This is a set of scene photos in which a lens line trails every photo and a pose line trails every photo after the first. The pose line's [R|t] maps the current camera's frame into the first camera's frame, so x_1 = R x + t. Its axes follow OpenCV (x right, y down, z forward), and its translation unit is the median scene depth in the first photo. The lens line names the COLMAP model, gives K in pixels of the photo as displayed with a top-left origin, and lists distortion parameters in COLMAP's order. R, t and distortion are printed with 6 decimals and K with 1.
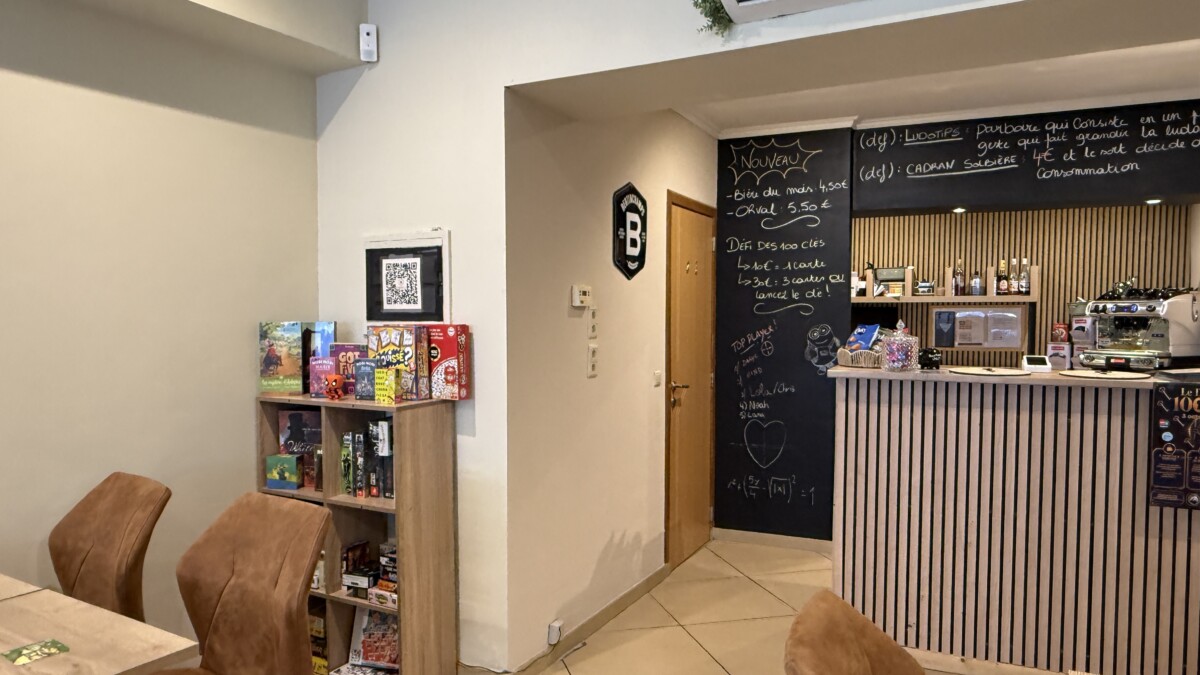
lens RADIAL K [[798.7, 0, 600.0], [0, 798.7, 337.5], [0, 0, 1]] dist [-0.001580, 0.003184]
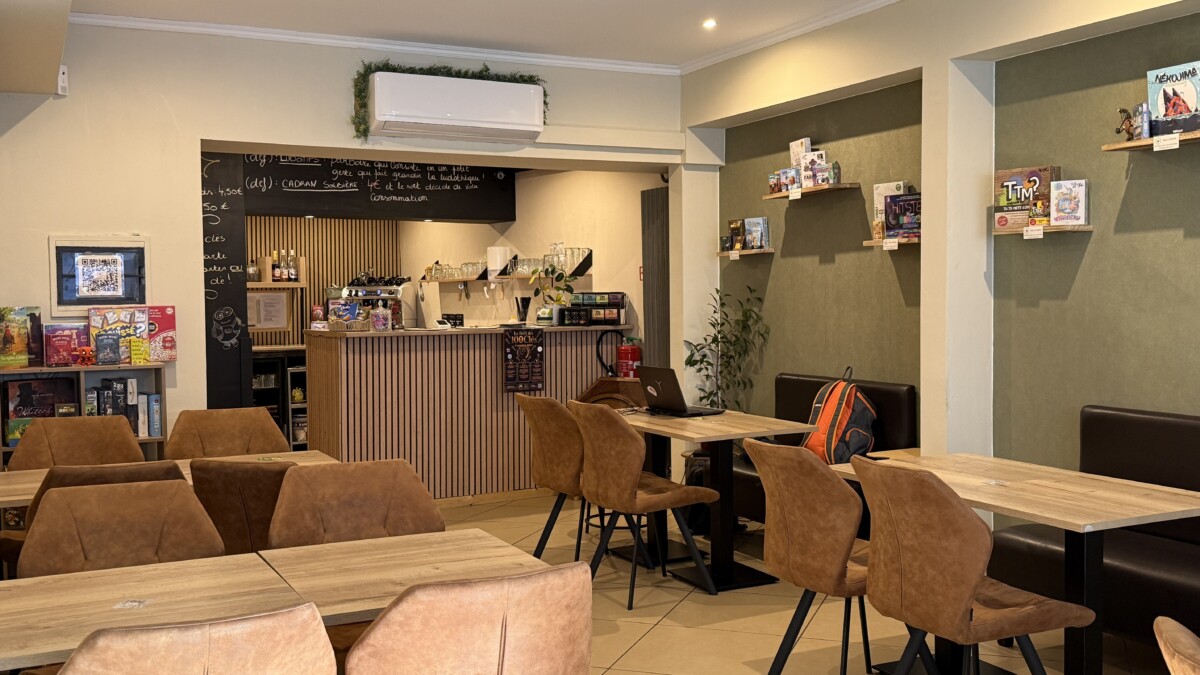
lens RADIAL K [[1159.8, 0, 600.0], [0, 1159.8, 337.5], [0, 0, 1]] dist [0.168091, -0.241670]
pose [[0.562089, -0.038976, 0.826158, -0.871474], [0.039437, 0.999016, 0.020299, 0.015688], [-0.826136, 0.021172, 0.563072, -0.456010]]
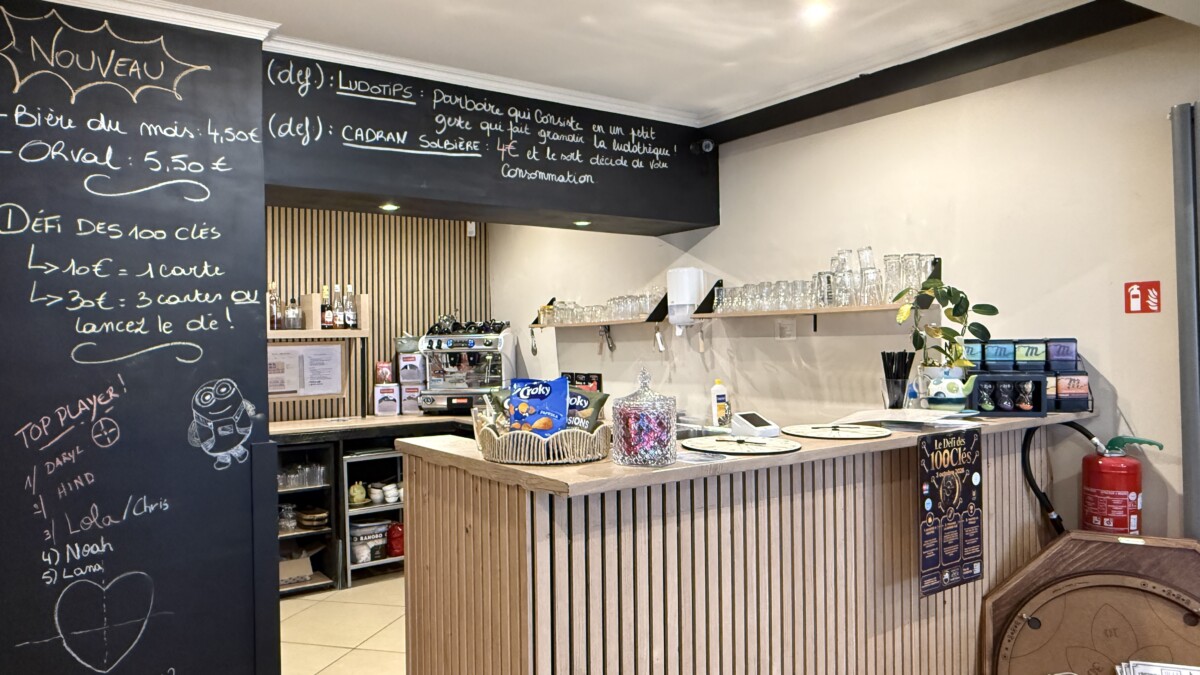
lens RADIAL K [[798.7, 0, 600.0], [0, 798.7, 337.5], [0, 0, 1]] dist [-0.001580, 0.003184]
pose [[0.508865, -0.008493, 0.860804, -0.066419], [0.049264, 0.998600, -0.019270, -0.021778], [-0.859435, 0.052212, 0.508571, 0.494112]]
